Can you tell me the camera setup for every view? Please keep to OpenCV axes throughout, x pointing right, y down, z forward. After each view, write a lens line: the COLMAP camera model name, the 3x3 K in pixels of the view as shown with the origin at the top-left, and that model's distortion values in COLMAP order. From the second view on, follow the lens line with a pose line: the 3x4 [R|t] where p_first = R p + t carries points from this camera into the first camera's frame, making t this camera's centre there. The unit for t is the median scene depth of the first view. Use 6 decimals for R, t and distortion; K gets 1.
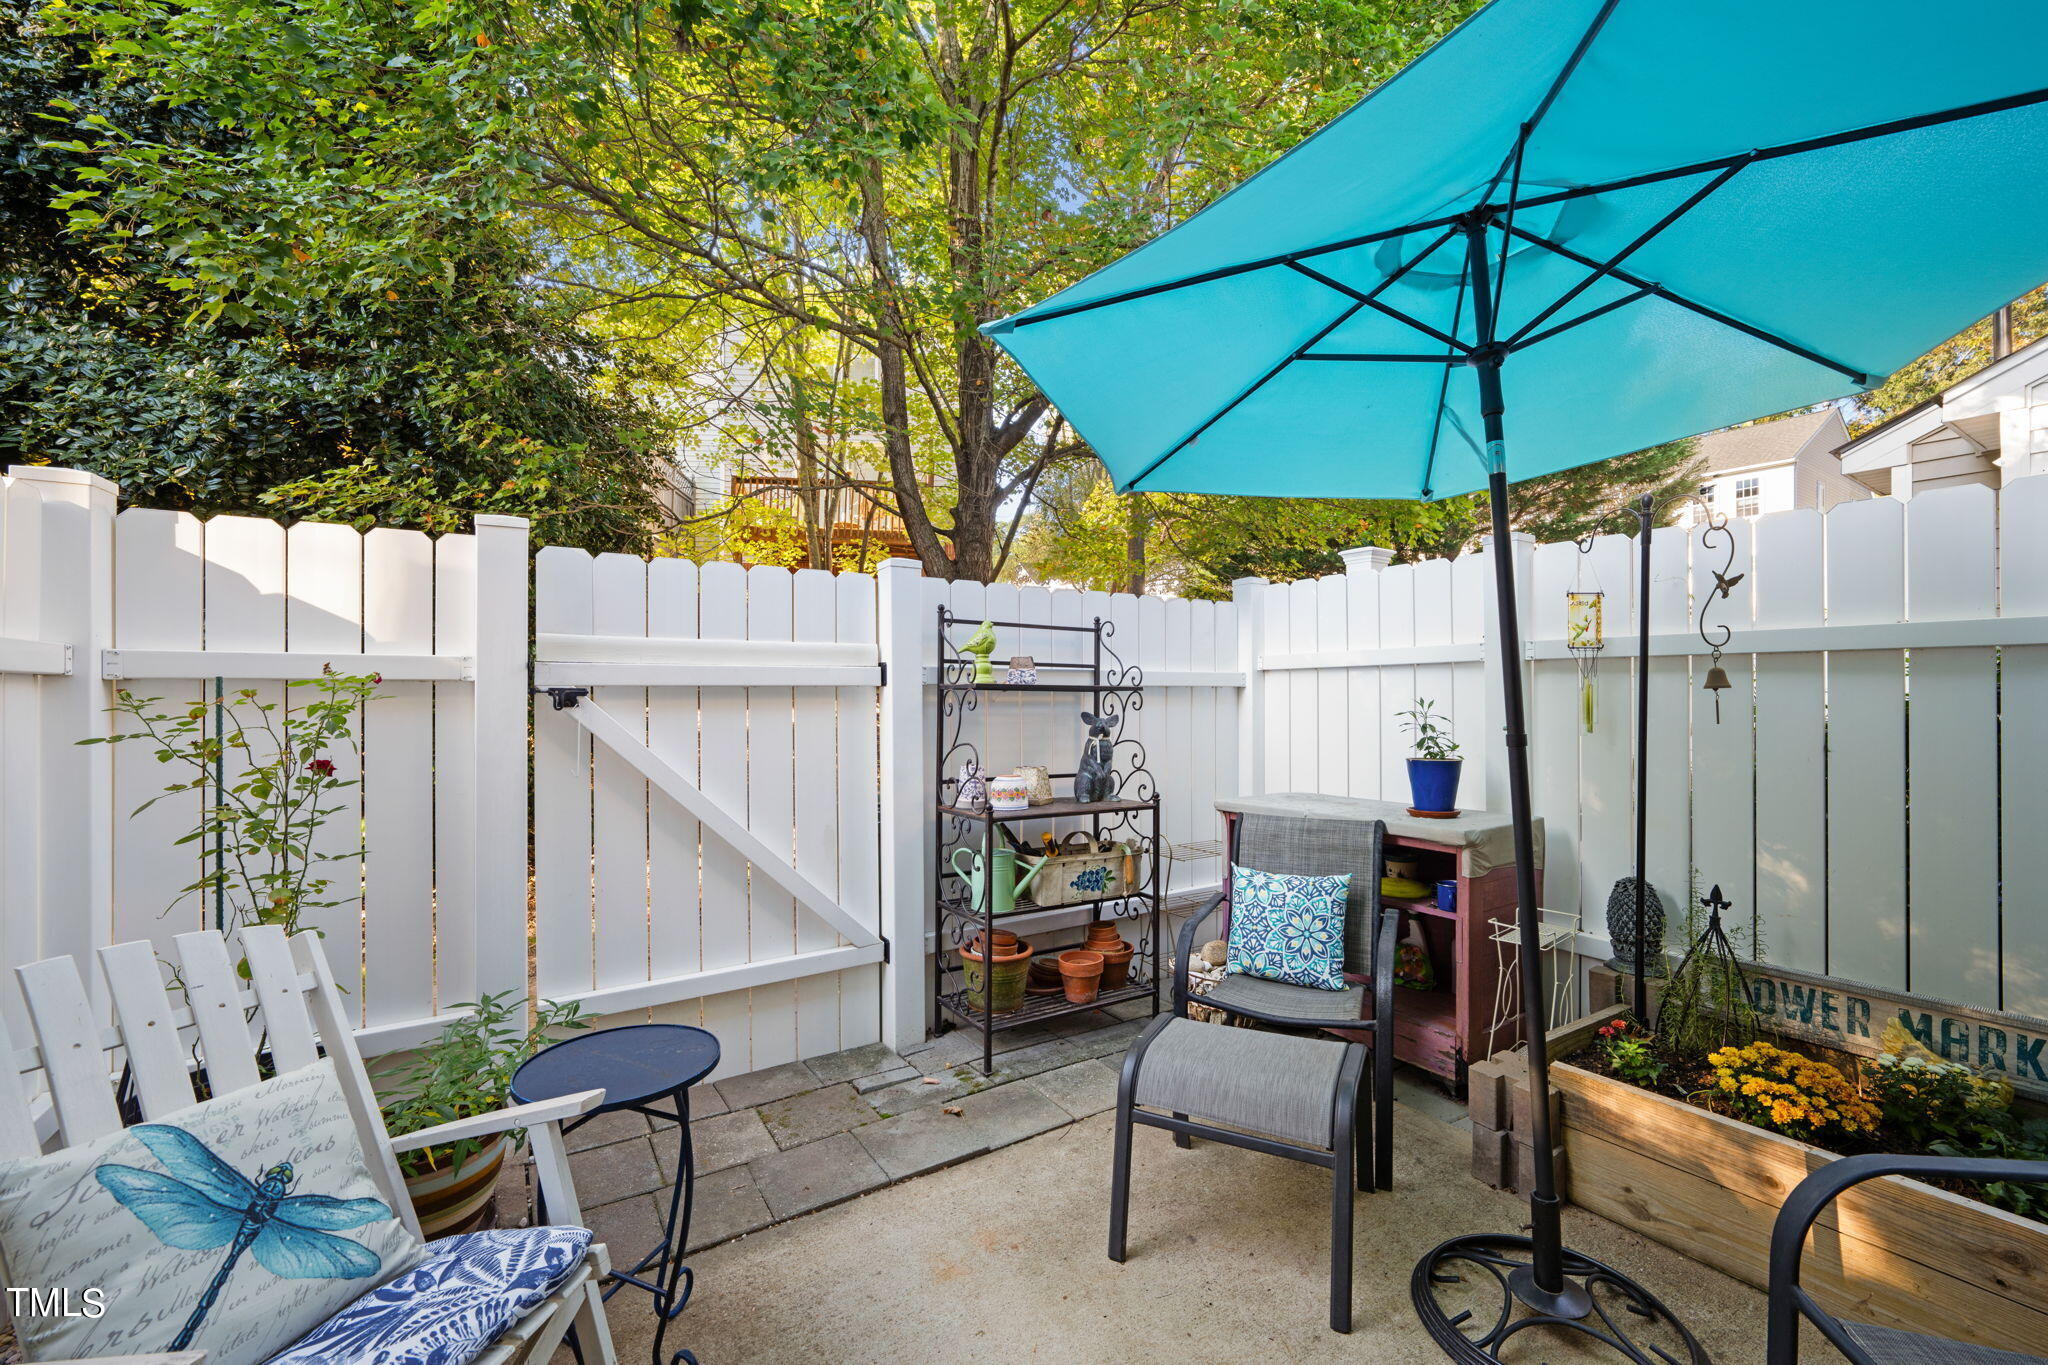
lens RADIAL K [[823.3, 0, 1024.0], [0, 823.3, 682.5], [0, 0, 1]] dist [-0.013074, 0.007623]
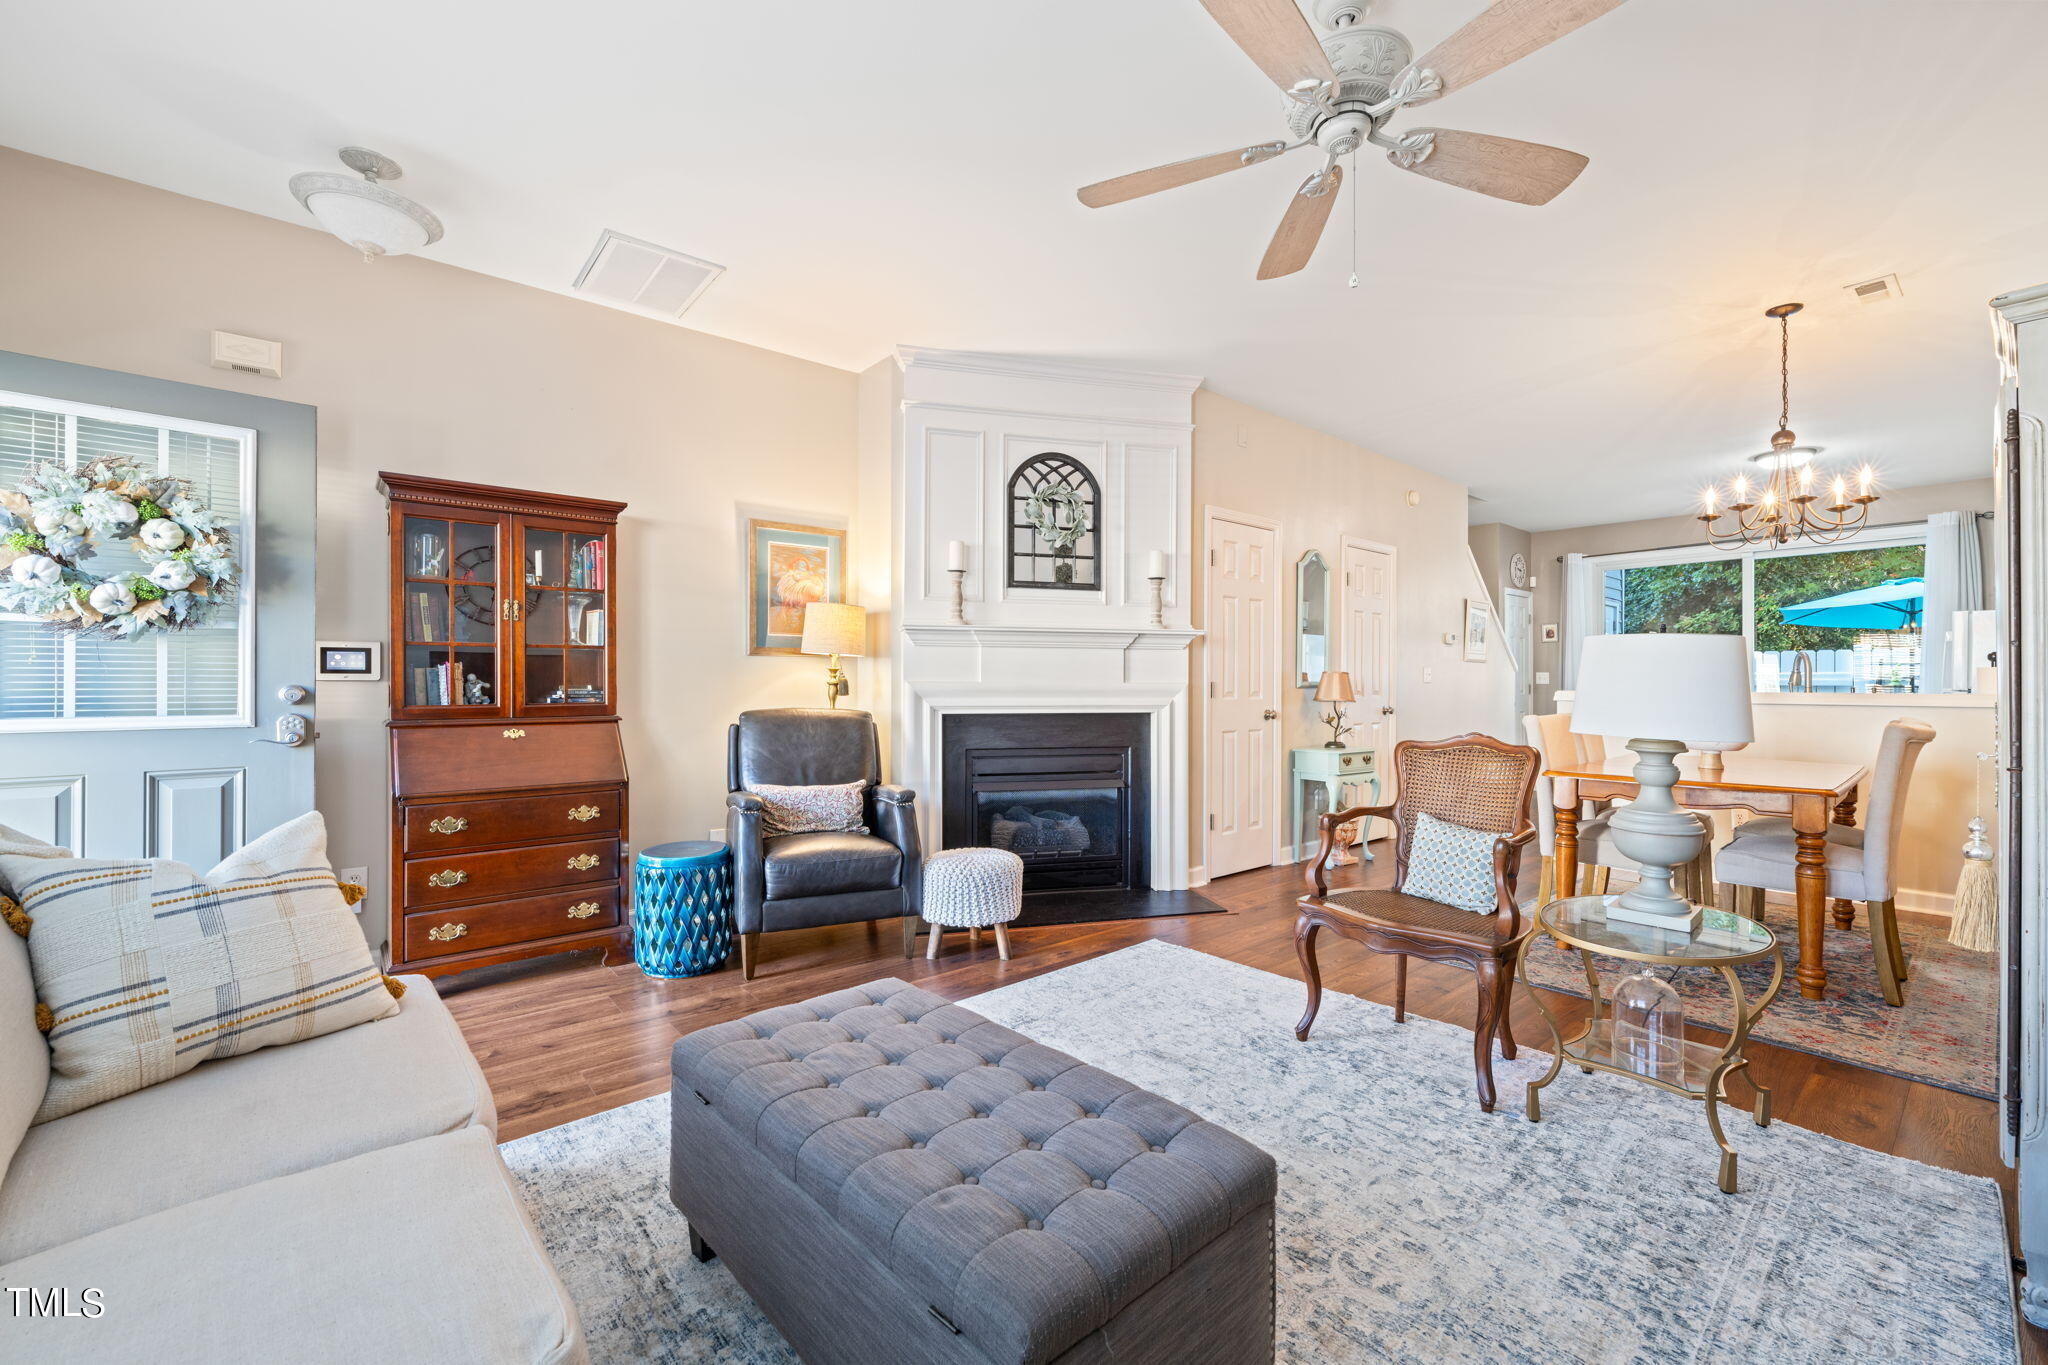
lens RADIAL K [[848.4, 0, 1037.4], [0, 848.4, 684.0], [0, 0, 1]] dist [0.002635, 0.000051]
pose [[0.153913, 0.005005, -0.988072, 2.561046], [0.001493, 0.999985, 0.005298, -0.029525], [0.988083, -0.002291, 0.153904, -2.569953]]
